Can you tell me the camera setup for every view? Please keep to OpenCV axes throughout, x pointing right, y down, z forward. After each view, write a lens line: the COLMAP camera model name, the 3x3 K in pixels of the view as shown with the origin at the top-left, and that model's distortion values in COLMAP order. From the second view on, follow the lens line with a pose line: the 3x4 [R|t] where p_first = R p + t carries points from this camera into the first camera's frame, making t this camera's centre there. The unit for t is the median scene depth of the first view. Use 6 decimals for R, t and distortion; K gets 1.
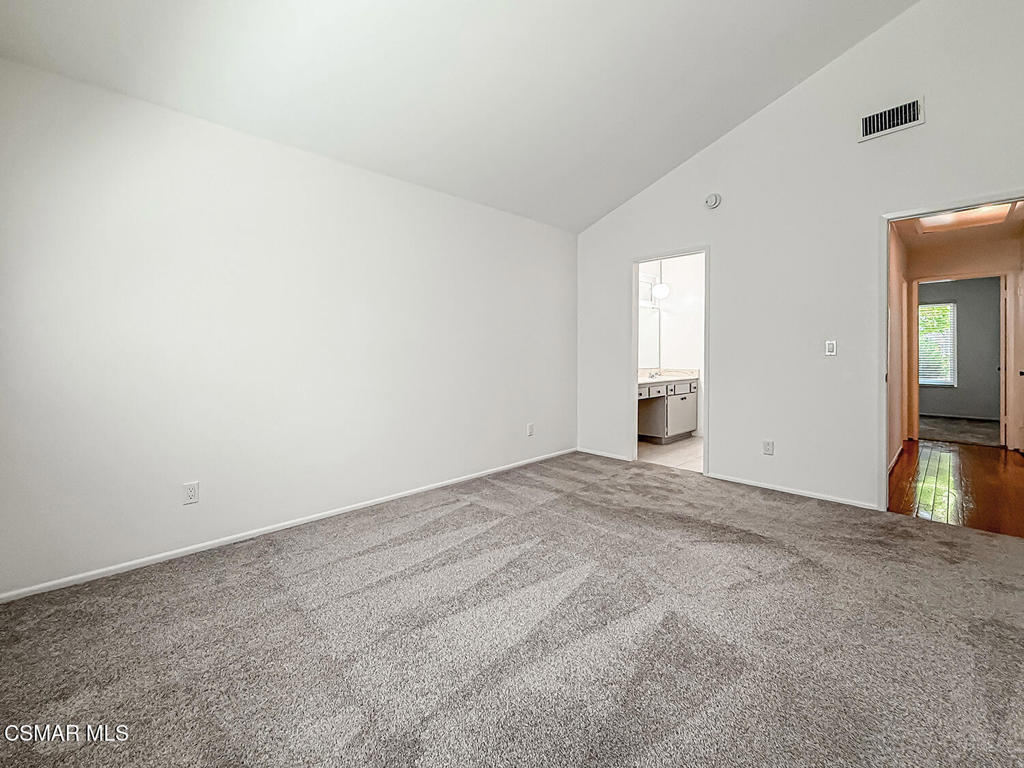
lens RADIAL K [[424.2, 0, 510.0], [0, 424.2, 354.8], [0, 0, 1]] dist [-0.006289, 0.000160]
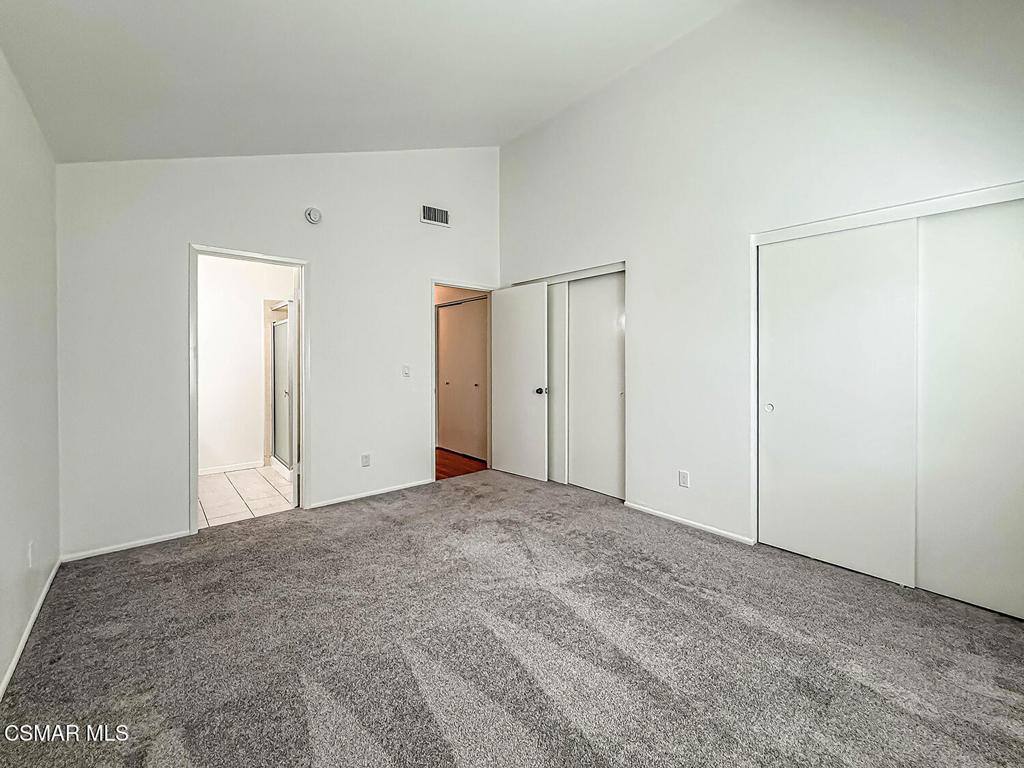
lens RADIAL K [[424.2, 0, 510.0], [0, 424.2, 354.8], [0, 0, 1]] dist [-0.006289, 0.000160]
pose [[0.058424, 0.000235, 0.998292, -0.656247], [-0.002400, 0.999997, -0.000095, -0.078707], [-0.998289, -0.002390, 0.058425, 0.752967]]
